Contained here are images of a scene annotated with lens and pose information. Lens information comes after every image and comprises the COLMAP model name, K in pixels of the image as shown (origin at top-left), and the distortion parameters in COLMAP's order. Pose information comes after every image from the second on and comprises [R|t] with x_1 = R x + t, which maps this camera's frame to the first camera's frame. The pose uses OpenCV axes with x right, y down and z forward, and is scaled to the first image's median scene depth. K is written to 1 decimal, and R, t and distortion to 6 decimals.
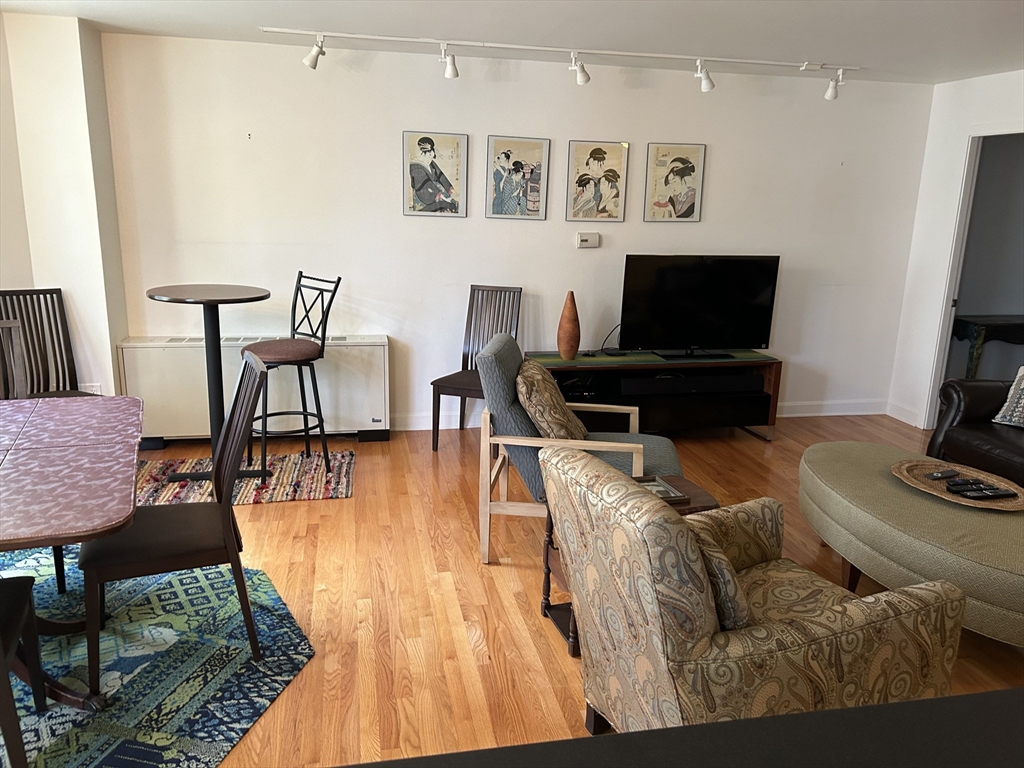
lens RADIAL K [[768.9, 0, 514.8], [0, 768.9, 387.9], [0, 0, 1]] dist [0.046635, -0.042808]
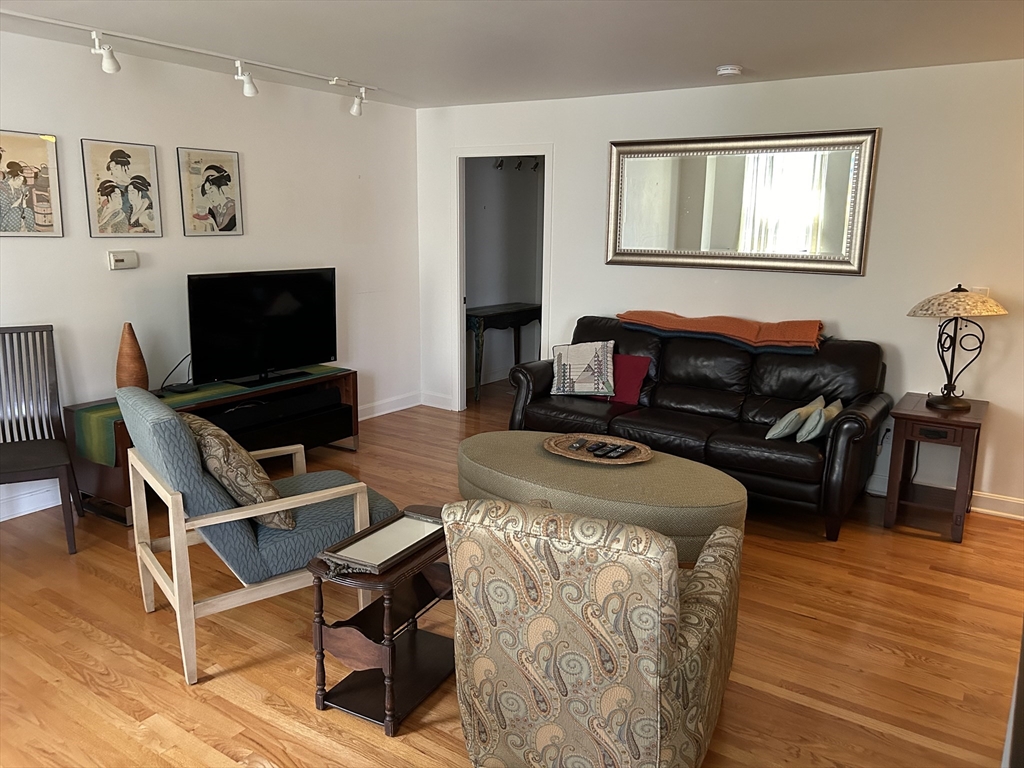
lens RADIAL K [[768.9, 0, 516.0], [0, 768.9, 380.0], [0, 0, 1]] dist [0.046635, -0.042808]
pose [[0.715903, -0.156344, 0.680470, -0.192709], [0.166945, 0.984667, 0.050598, -0.038885], [-0.677947, 0.077378, 0.731027, 0.122380]]
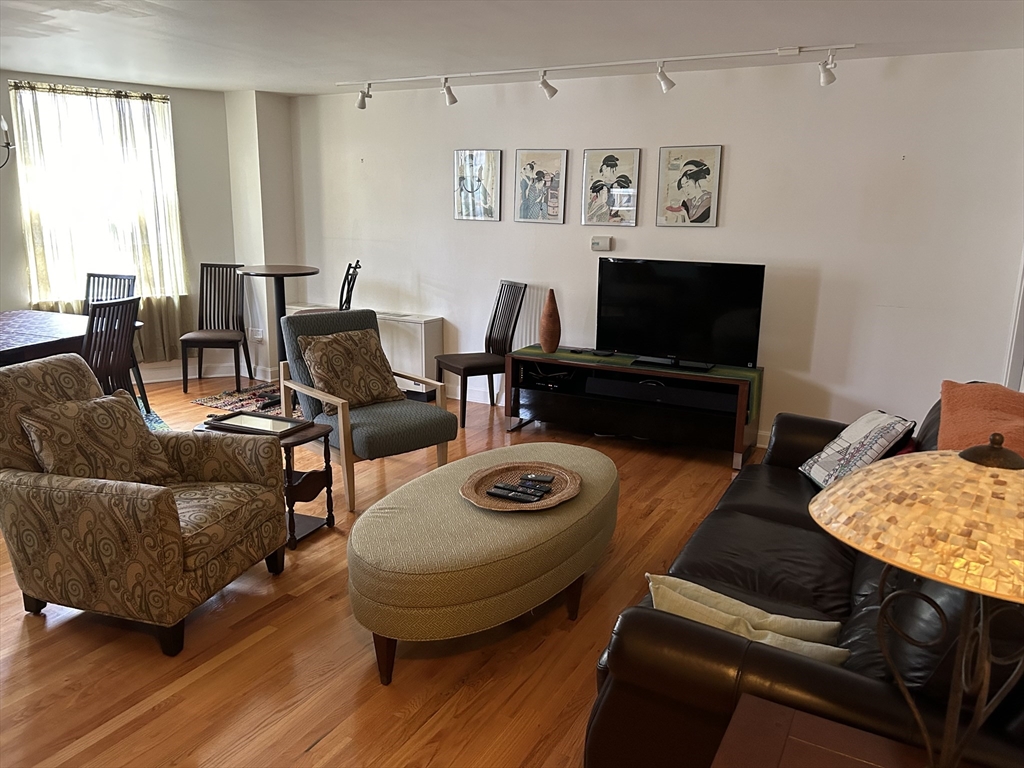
lens RADIAL K [[768.9, 0, 519.6], [0, 768.9, 378.6], [0, 0, 1]] dist [0.046635, -0.042808]
pose [[0.759986, 0.131953, -0.636404, 0.712822], [-0.152039, 0.988100, 0.023311, -0.019620], [0.631906, 0.079042, 0.771004, 0.146937]]
